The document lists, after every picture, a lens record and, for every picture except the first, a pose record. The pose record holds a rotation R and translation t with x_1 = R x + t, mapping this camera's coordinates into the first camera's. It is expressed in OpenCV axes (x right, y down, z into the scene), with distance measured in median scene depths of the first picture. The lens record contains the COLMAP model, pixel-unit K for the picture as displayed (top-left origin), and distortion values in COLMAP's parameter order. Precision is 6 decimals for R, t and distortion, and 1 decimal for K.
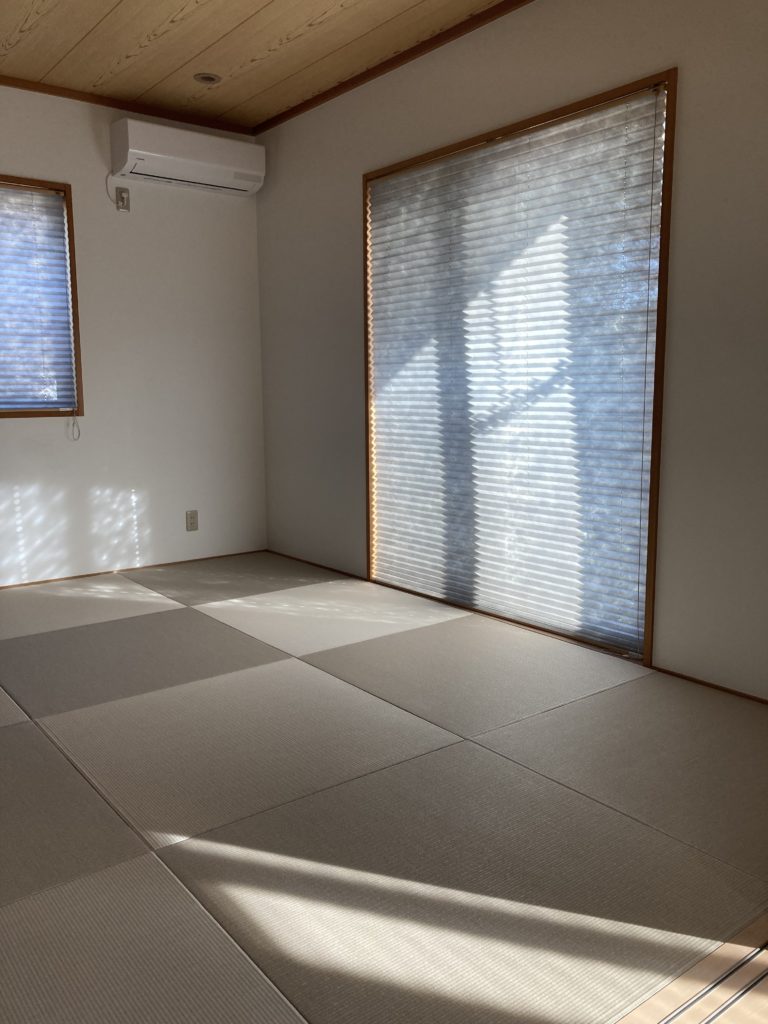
lens RADIAL K [[836.7, 0, 381.5], [0, 836.7, 509.1], [0, 0, 1]] dist [0.047568, -0.043044]
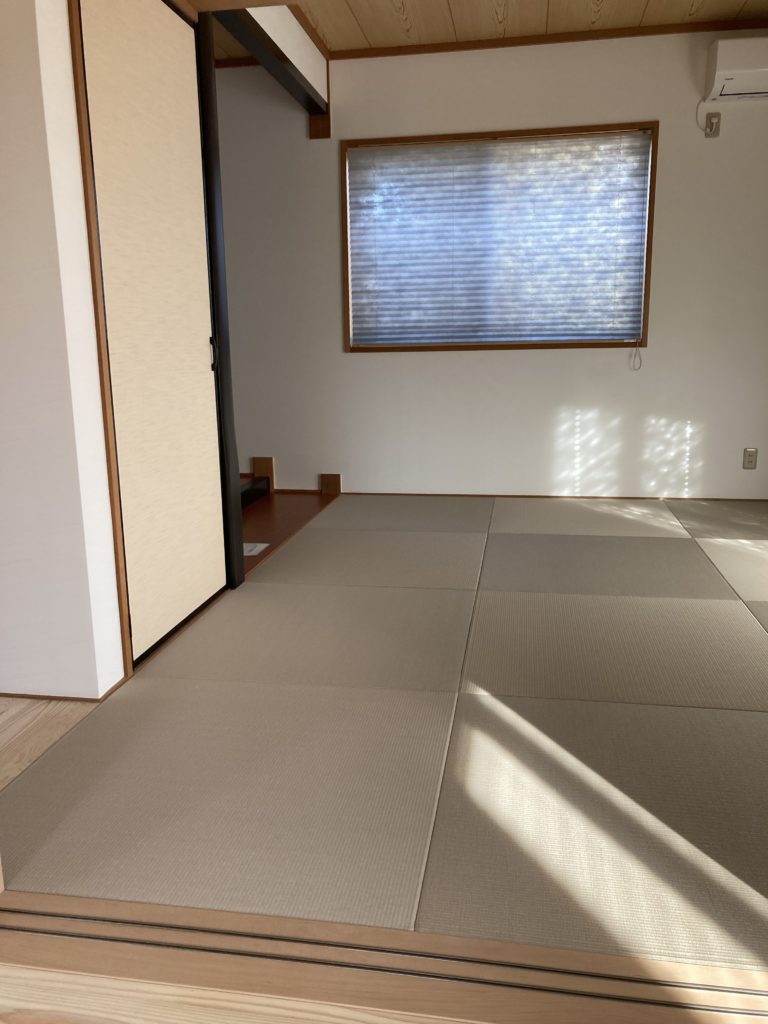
lens RADIAL K [[836.7, 0, 379.6], [0, 836.7, 510.4], [0, 0, 1]] dist [0.047568, -0.043044]
pose [[0.673991, 0.146290, -0.724110, 0.220892], [-0.095886, 0.989228, 0.110603, 0.007482], [0.732491, -0.005114, 0.680758, 0.037147]]
